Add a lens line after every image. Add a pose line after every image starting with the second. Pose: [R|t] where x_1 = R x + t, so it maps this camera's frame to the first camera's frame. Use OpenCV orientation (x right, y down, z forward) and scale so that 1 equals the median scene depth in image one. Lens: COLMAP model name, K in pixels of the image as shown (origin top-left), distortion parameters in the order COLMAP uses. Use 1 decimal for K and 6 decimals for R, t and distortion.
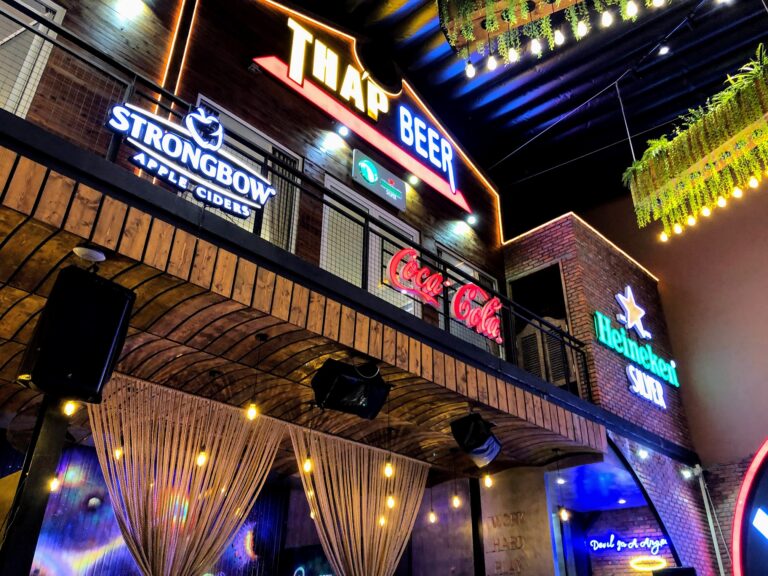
lens RADIAL K [[629.9, 0, 382.2], [0, 629.9, 285.7], [0, 0, 1]] dist [0.003428, -0.001597]
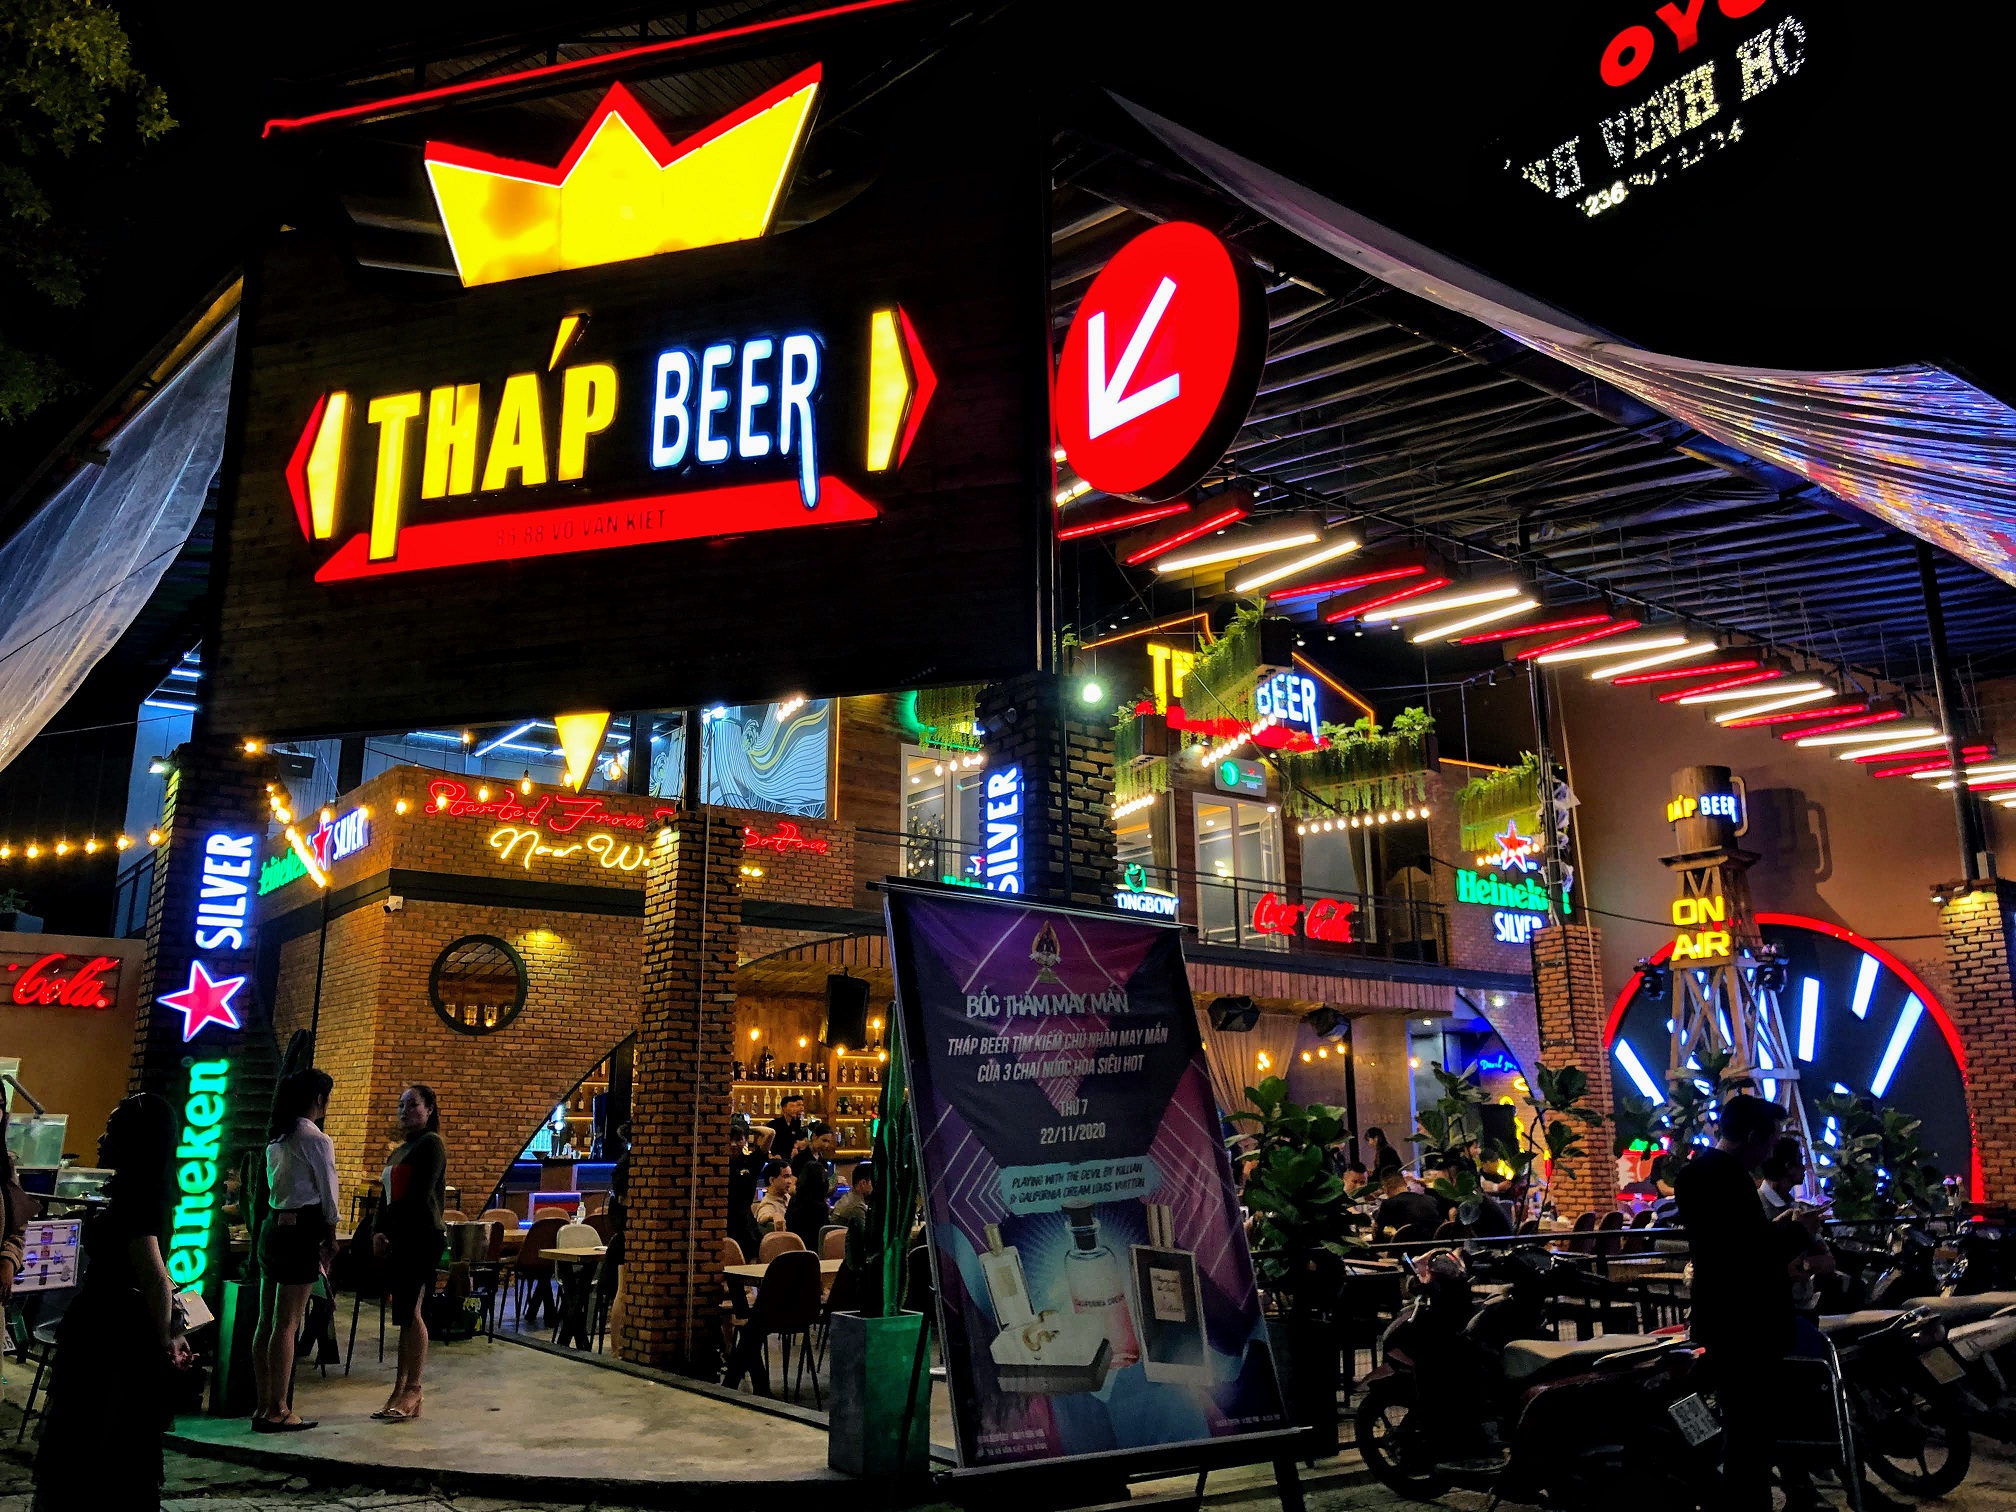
lens RADIAL K [[1653.5, 0, 1011.7], [0, 1653.5, 759.3], [0, 0, 1]] dist [0.003428, -0.001597]
pose [[0.988067, -0.055708, -0.143597, 0.016693], [0.093061, 0.958811, 0.268367, -0.983624], [0.122732, -0.278528, 0.952554, -1.715317]]
